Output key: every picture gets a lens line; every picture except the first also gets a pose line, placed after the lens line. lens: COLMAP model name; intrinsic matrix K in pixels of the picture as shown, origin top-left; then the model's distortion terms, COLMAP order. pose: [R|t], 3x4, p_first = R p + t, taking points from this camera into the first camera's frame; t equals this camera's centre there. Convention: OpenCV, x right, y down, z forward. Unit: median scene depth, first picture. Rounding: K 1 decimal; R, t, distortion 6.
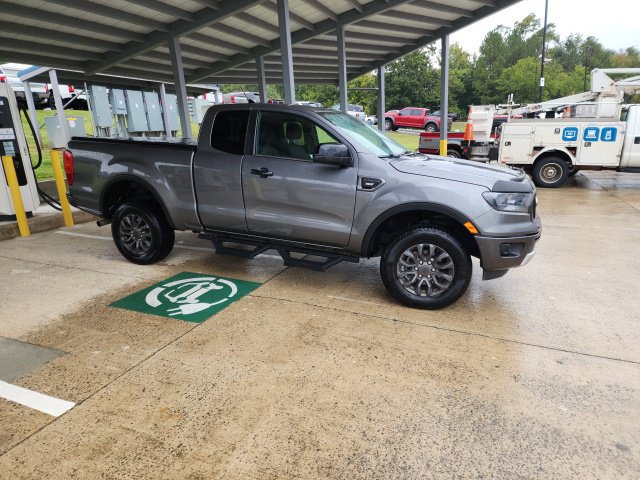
lens RADIAL K [[419.6, 0, 316.4], [0, 419.6, 243.2], [0, 0, 1]] dist [0.078369, -0.068861]
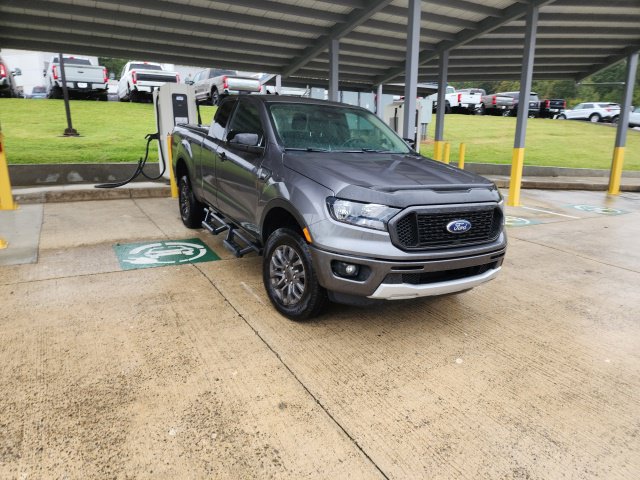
lens RADIAL K [[419.6, 0, 313.3], [0, 419.6, 248.2], [0, 0, 1]] dist [0.078369, -0.068861]
pose [[0.795782, 0.203237, -0.570461, 0.685298], [-0.200927, 0.977252, 0.067874, -0.055219], [0.571278, 0.060608, 0.818516, 0.239272]]
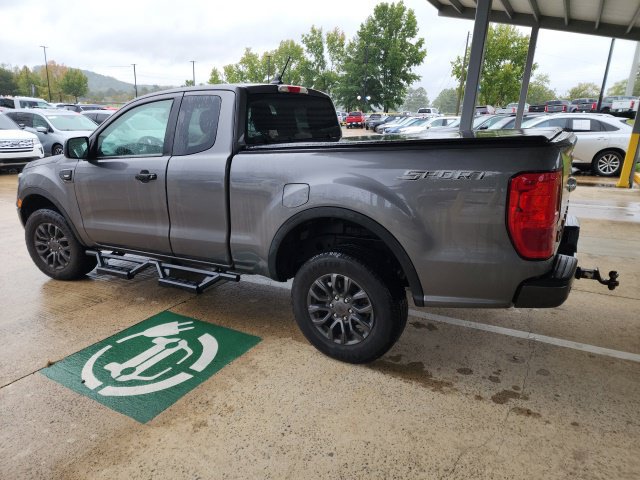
lens RADIAL K [[419.6, 0, 320.9], [0, 419.6, 228.2], [0, 0, 1]] dist [0.078369, -0.068861]
pose [[-0.993806, -0.007730, 0.110862, -0.613232], [0.045719, 0.880807, 0.471262, -0.370058], [-0.101291, 0.473412, -0.874998, 1.417703]]
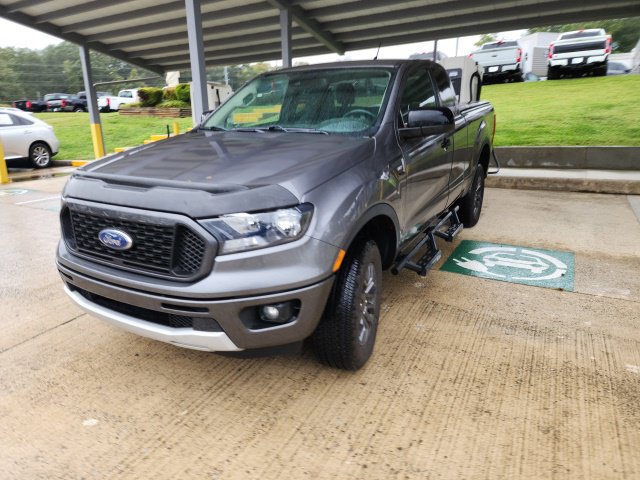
lens RADIAL K [[419.6, 0, 308.7], [0, 419.6, 220.7], [0, 0, 1]] dist [0.078369, -0.068861]
pose [[-0.133754, 0.265975, -0.954656, 0.642043], [-0.216751, 0.932137, 0.290069, -0.145205], [0.967021, 0.245721, -0.067026, 0.563872]]
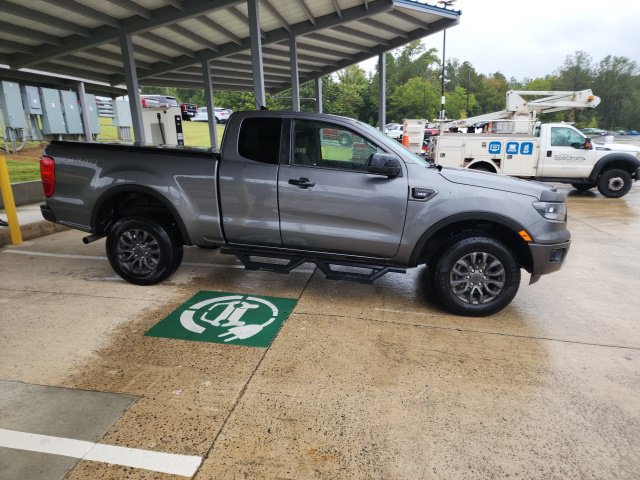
lens RADIAL K [[419.6, 0, 312.7], [0, 419.6, 234.7], [0, 0, 1]] dist [0.078369, -0.068861]
pose [[0.976963, -0.024697, 0.211975, -0.293217], [0.032373, 0.998937, -0.032816, -0.017089], [-0.210939, 0.038923, 0.976724, 0.064092]]
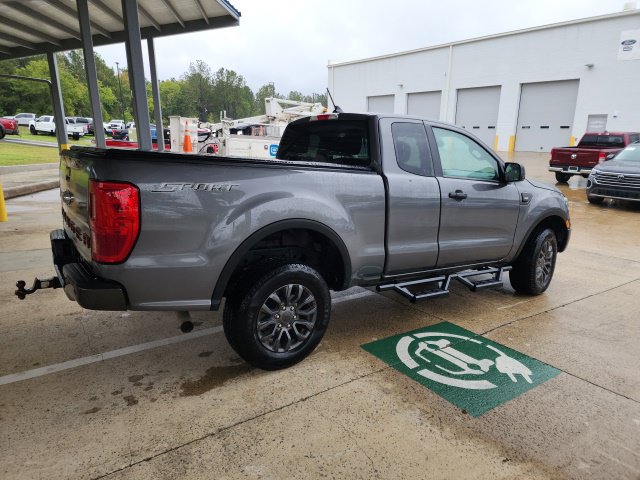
lens RADIAL K [[419.6, 0, 311.4], [0, 419.6, 240.1], [0, 0, 1]] dist [0.078369, -0.068861]
pose [[0.535970, -0.157595, 0.829397, -0.993076], [0.177082, 0.981554, 0.072073, -0.185528], [-0.825456, 0.108242, 0.553991, 0.726466]]
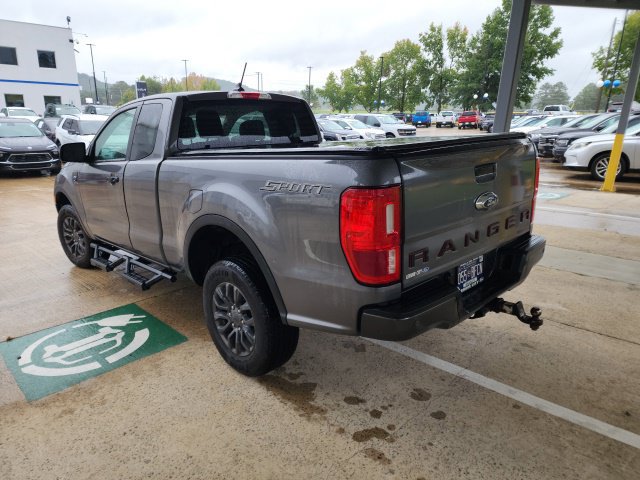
lens RADIAL K [[419.6, 0, 318.6], [0, 419.6, 231.4], [0, 0, 1]] dist [0.078369, -0.068861]
pose [[-0.929660, -0.061350, 0.363275, -0.906022], [0.118432, 0.883938, 0.452358, -0.347108], [-0.348865, 0.463562, -0.814496, 1.326431]]
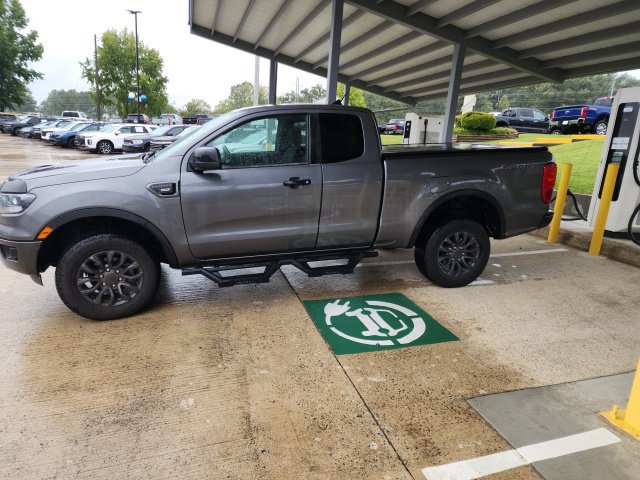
lens RADIAL K [[419.6, 0, 322.6], [0, 419.6, 216.6], [0, 0, 1]] dist [0.078369, -0.068861]
pose [[-0.770984, 0.113778, -0.626608, 0.302627], [-0.173951, 0.908874, 0.379063, -0.375926], [0.612637, 0.401251, -0.680936, 1.378376]]
